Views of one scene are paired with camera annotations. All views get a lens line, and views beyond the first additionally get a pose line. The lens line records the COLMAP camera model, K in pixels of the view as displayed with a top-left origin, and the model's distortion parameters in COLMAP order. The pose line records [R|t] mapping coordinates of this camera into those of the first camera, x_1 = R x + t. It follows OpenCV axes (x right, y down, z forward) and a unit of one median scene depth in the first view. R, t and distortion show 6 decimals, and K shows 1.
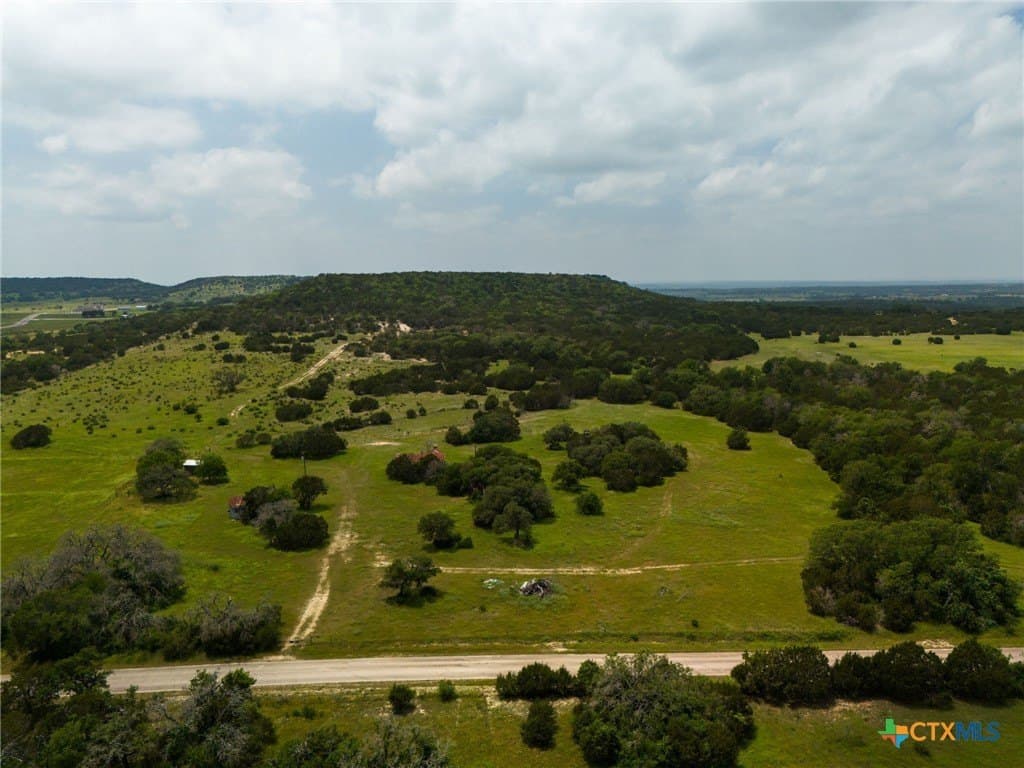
lens RADIAL K [[755.3, 0, 514.5], [0, 755.3, 381.7], [0, 0, 1]] dist [0.053925, -0.041102]
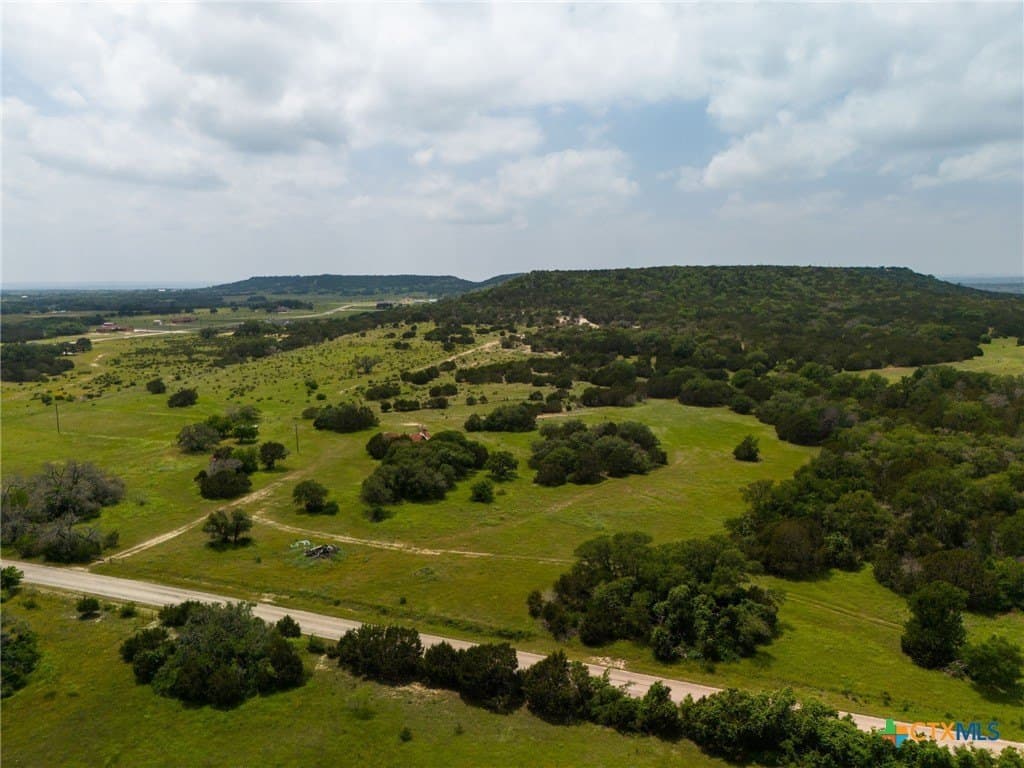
lens RADIAL K [[746.3, 0, 514.6], [0, 746.3, 427.1], [0, 0, 1]] dist [0.050372, -0.037748]
pose [[0.915447, 0.076590, -0.395084, 0.394999], [-0.050176, 0.995785, 0.076778, -0.006337], [0.399299, -0.050463, 0.915431, 0.058898]]
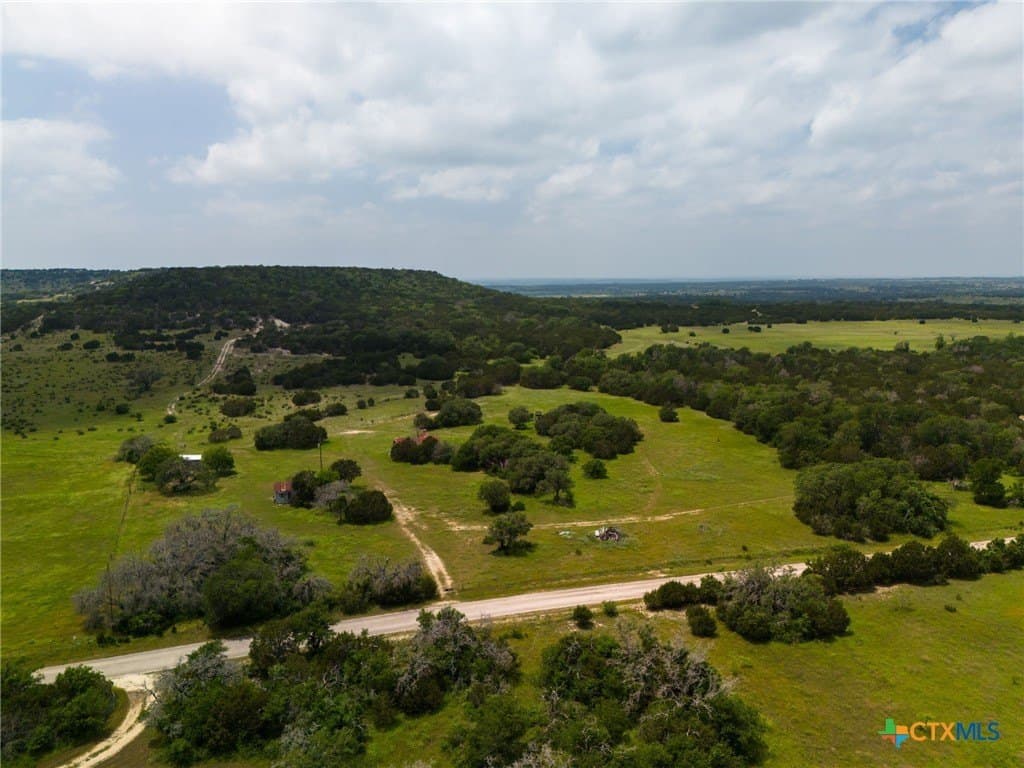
lens RADIAL K [[755.3, 0, 514.5], [0, 755.3, 381.7], [0, 0, 1]] dist [0.053925, -0.041102]
pose [[0.967483, -0.032059, 0.250896, -0.222815], [0.030768, 0.999485, 0.009069, 0.009992], [-0.251058, -0.001054, 0.967971, -0.061349]]
